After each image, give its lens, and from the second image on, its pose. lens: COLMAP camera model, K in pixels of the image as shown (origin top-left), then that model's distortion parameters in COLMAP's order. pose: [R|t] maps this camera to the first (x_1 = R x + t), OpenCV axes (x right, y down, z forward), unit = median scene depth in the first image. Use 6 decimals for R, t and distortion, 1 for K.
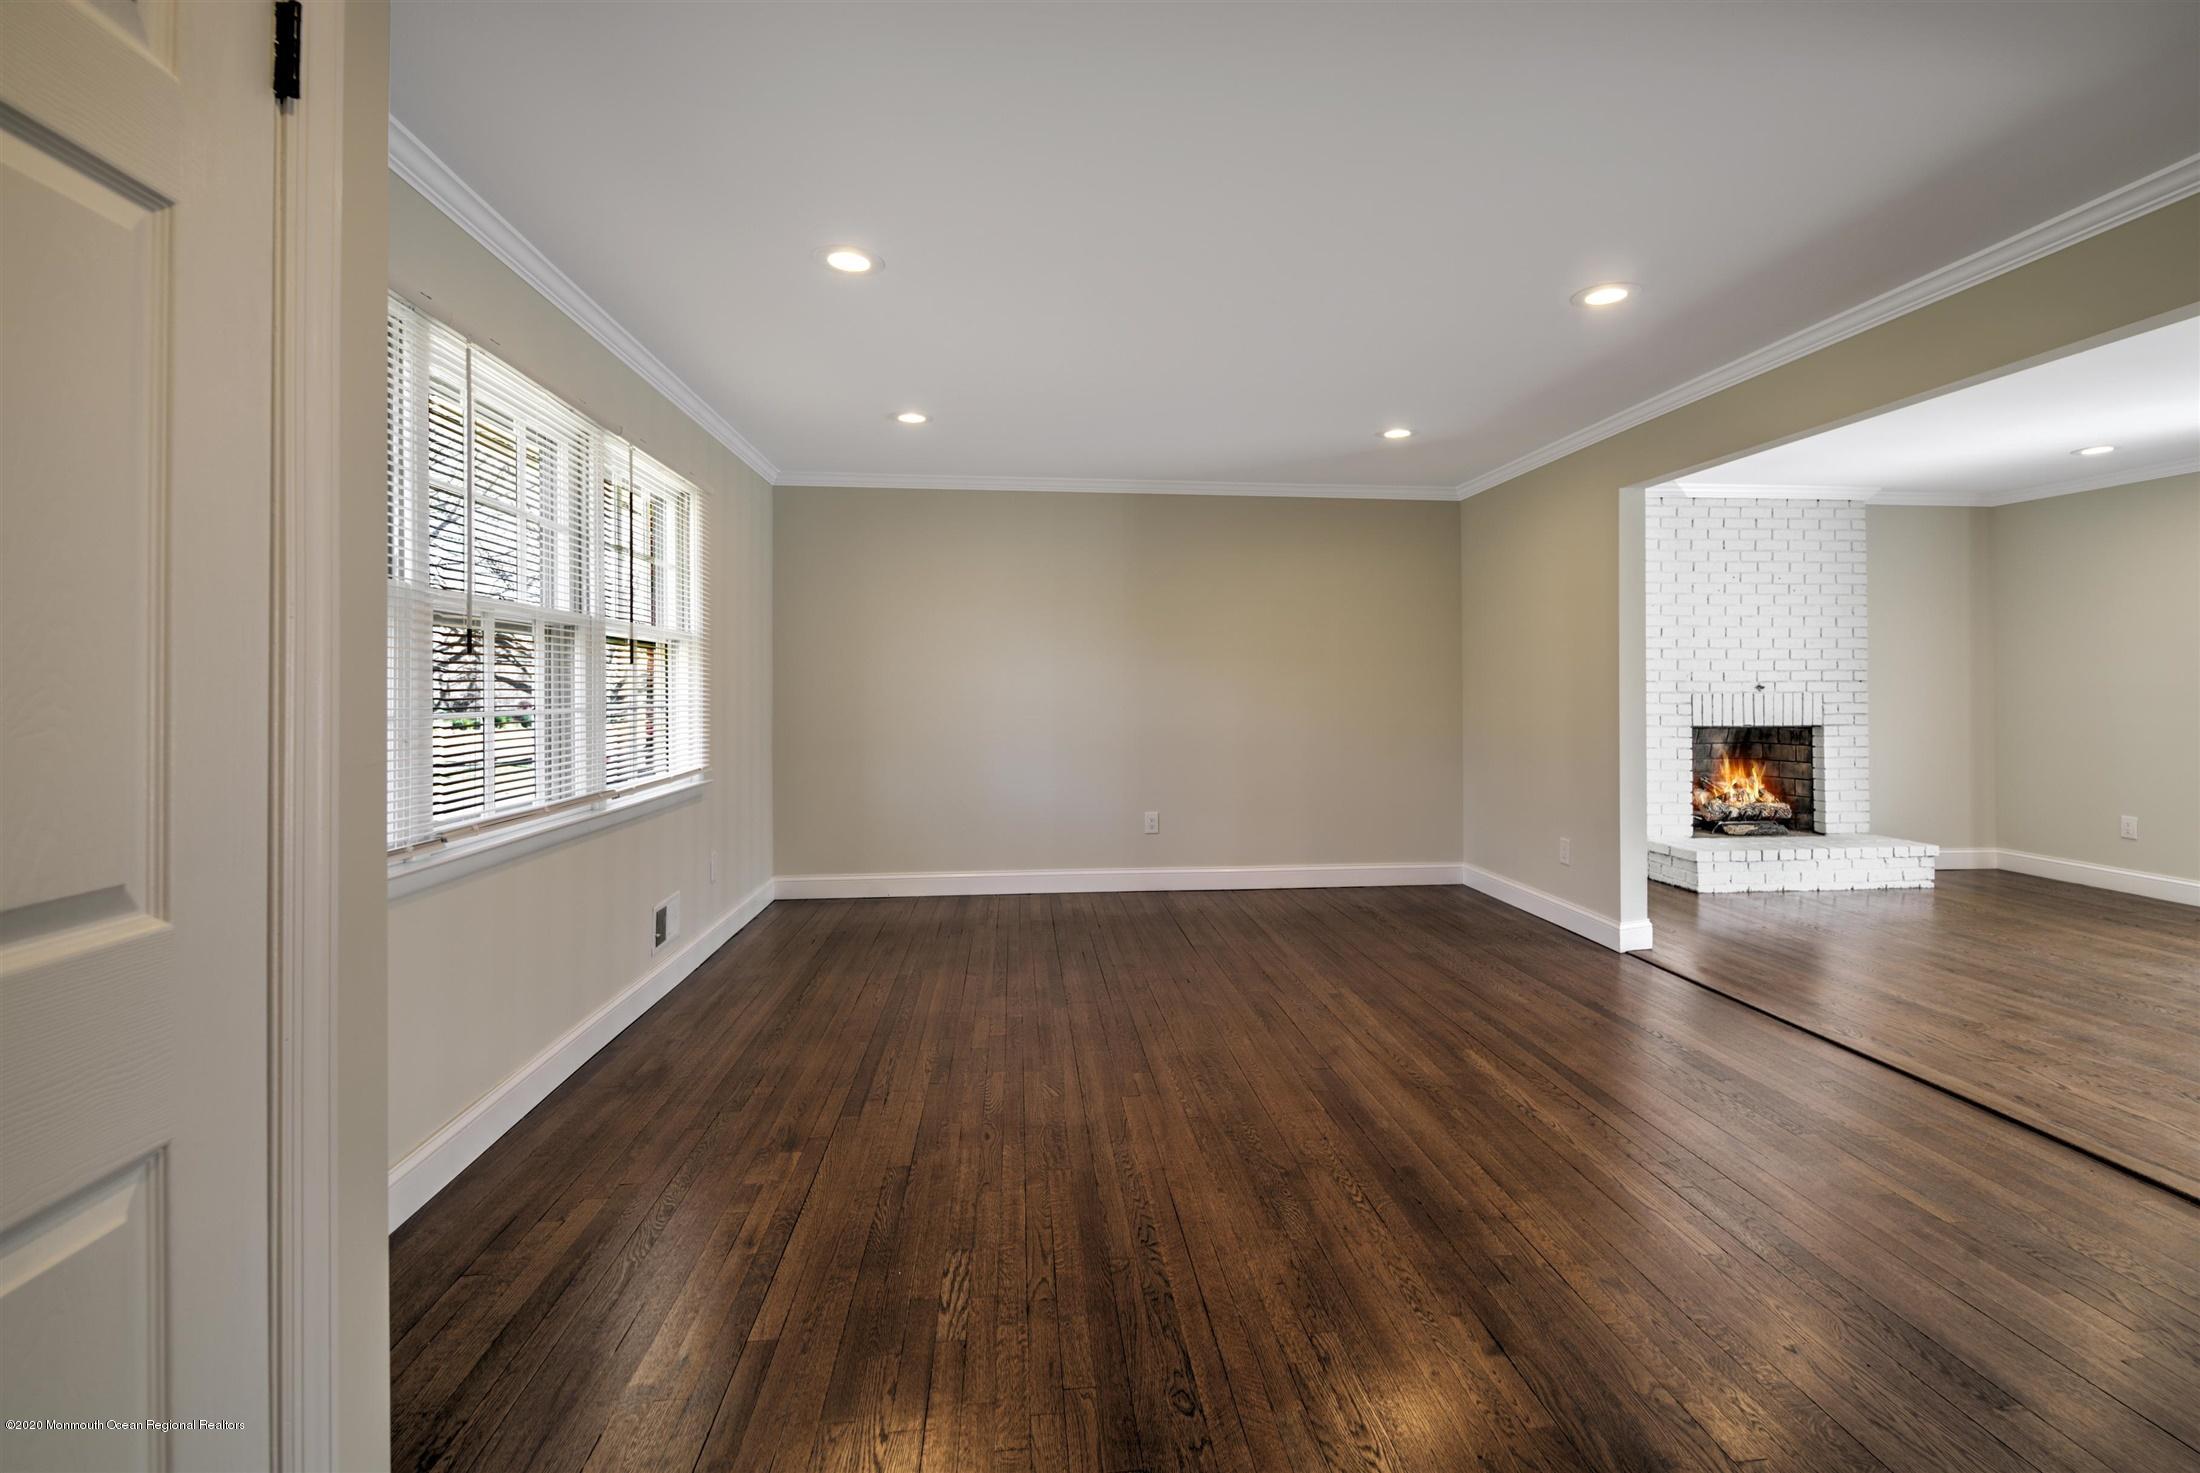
lens RADIAL K [[951.3, 0, 1104.4], [0, 951.3, 680.7], [0, 0, 1]] dist [0.000966, 0.000249]
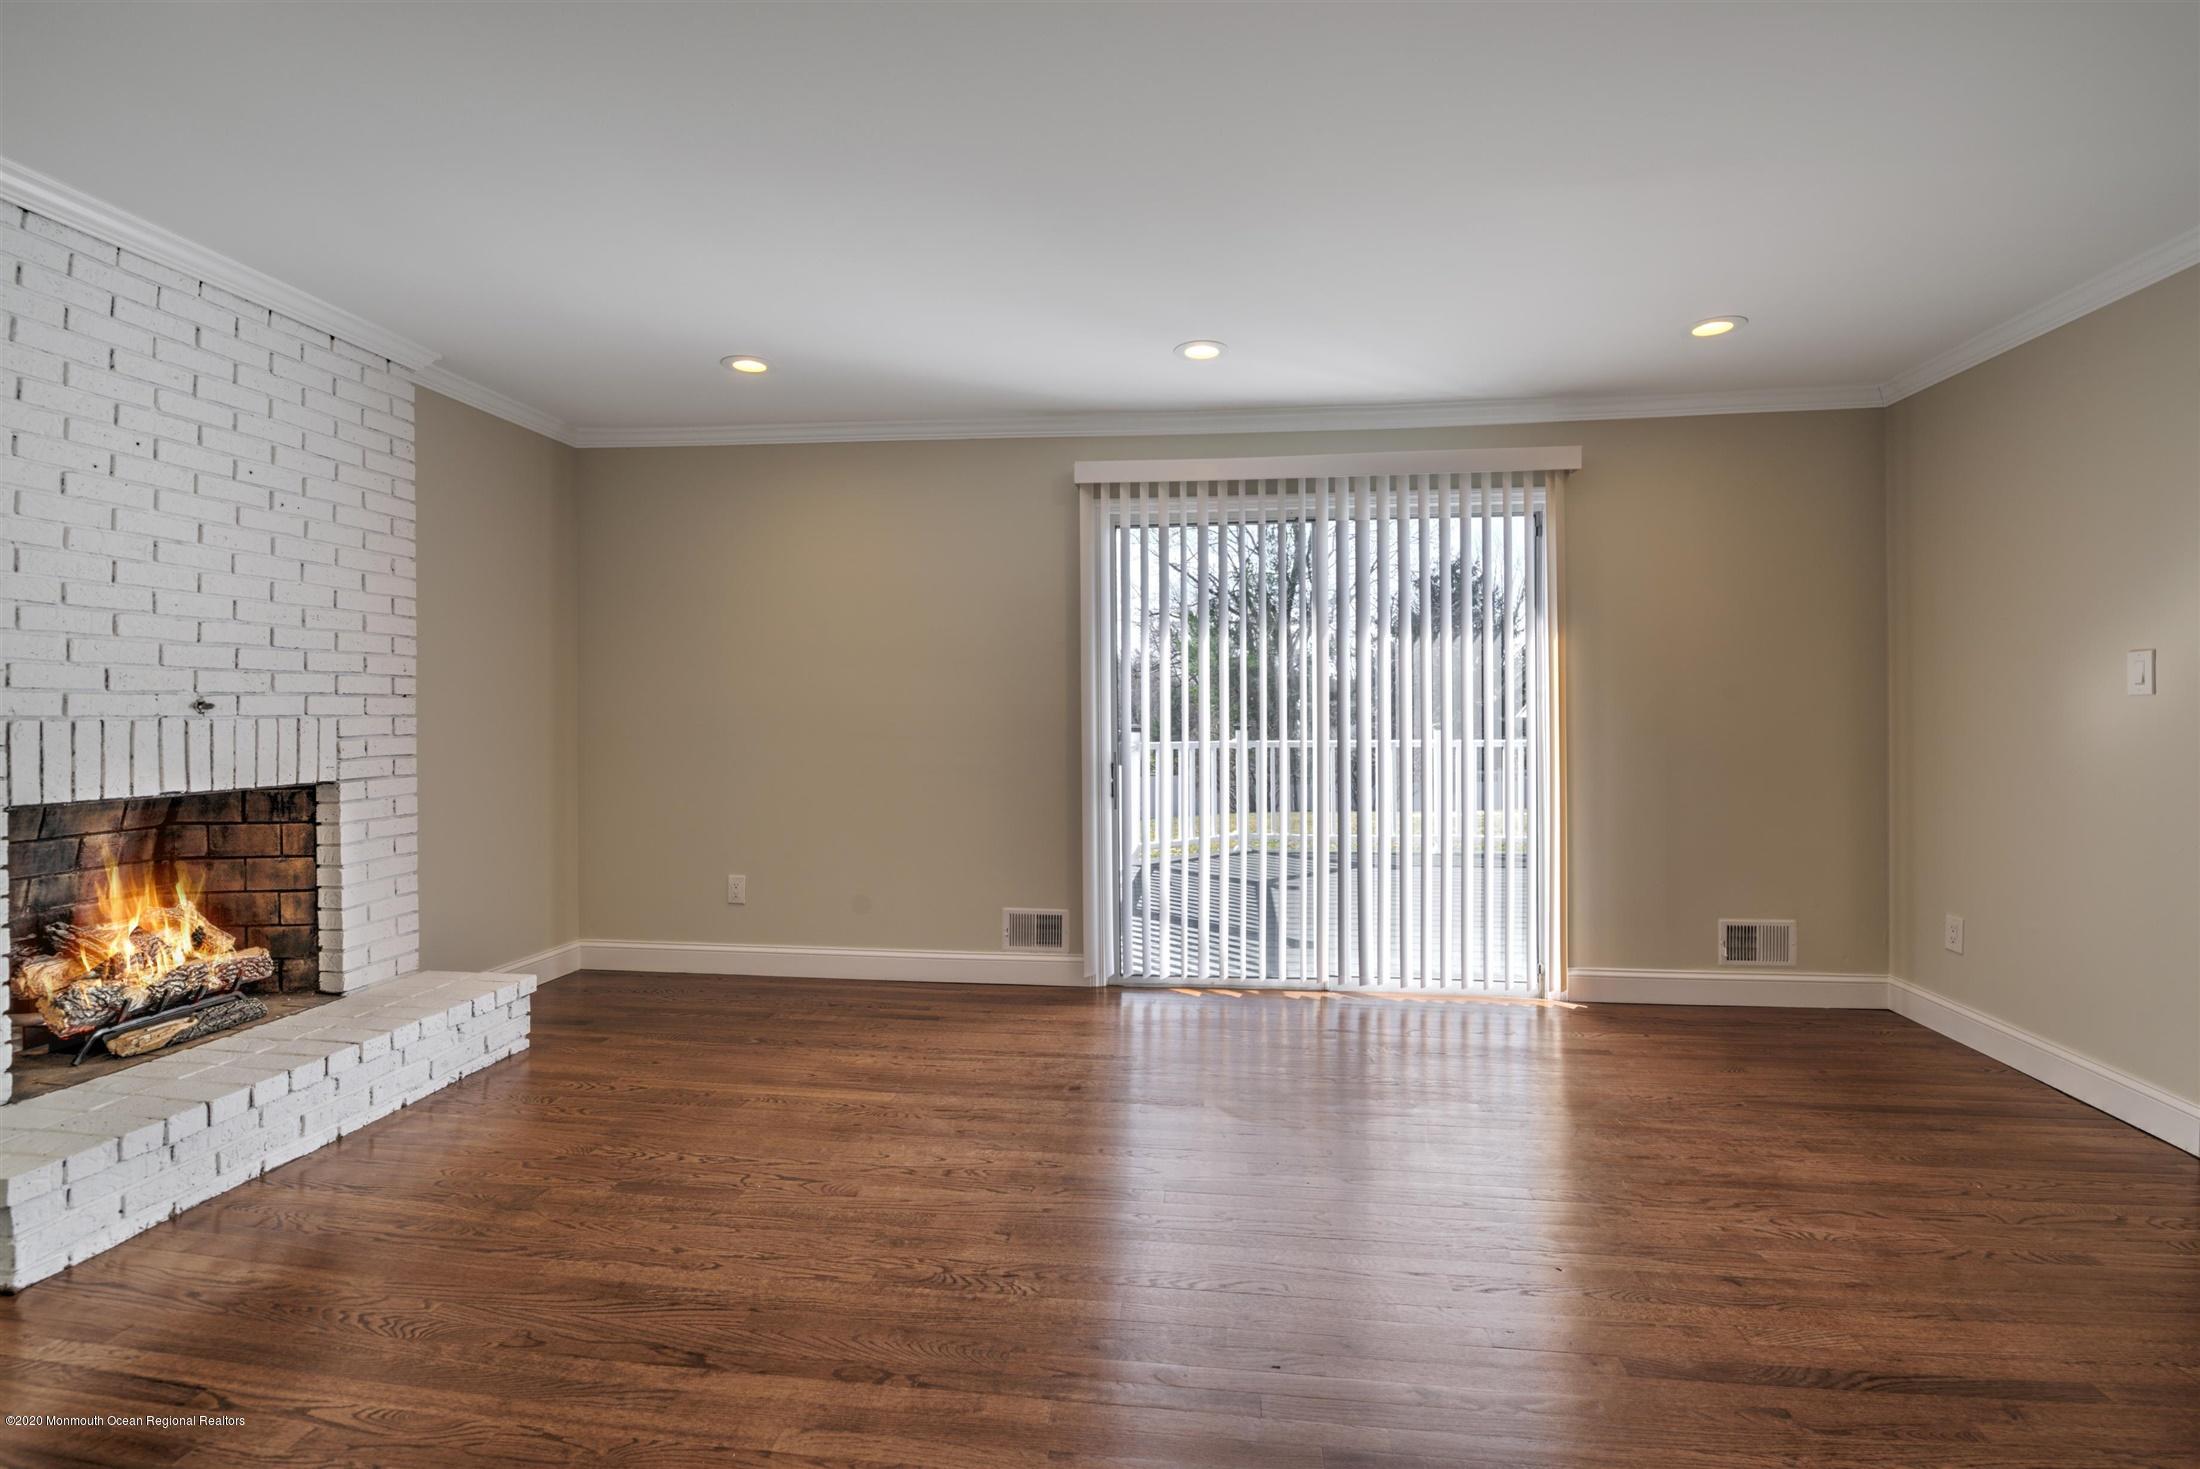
lens RADIAL K [[979.9, 0, 1113.6], [0, 979.9, 711.4], [0, 0, 1]] dist [-0.001466, -0.009126]
pose [[0.211532, 0.000961, 0.977371, 0.331703], [-0.004721, 0.999989, 0.000039, 0.007526], [-0.977360, -0.004622, 0.211534, 0.482850]]
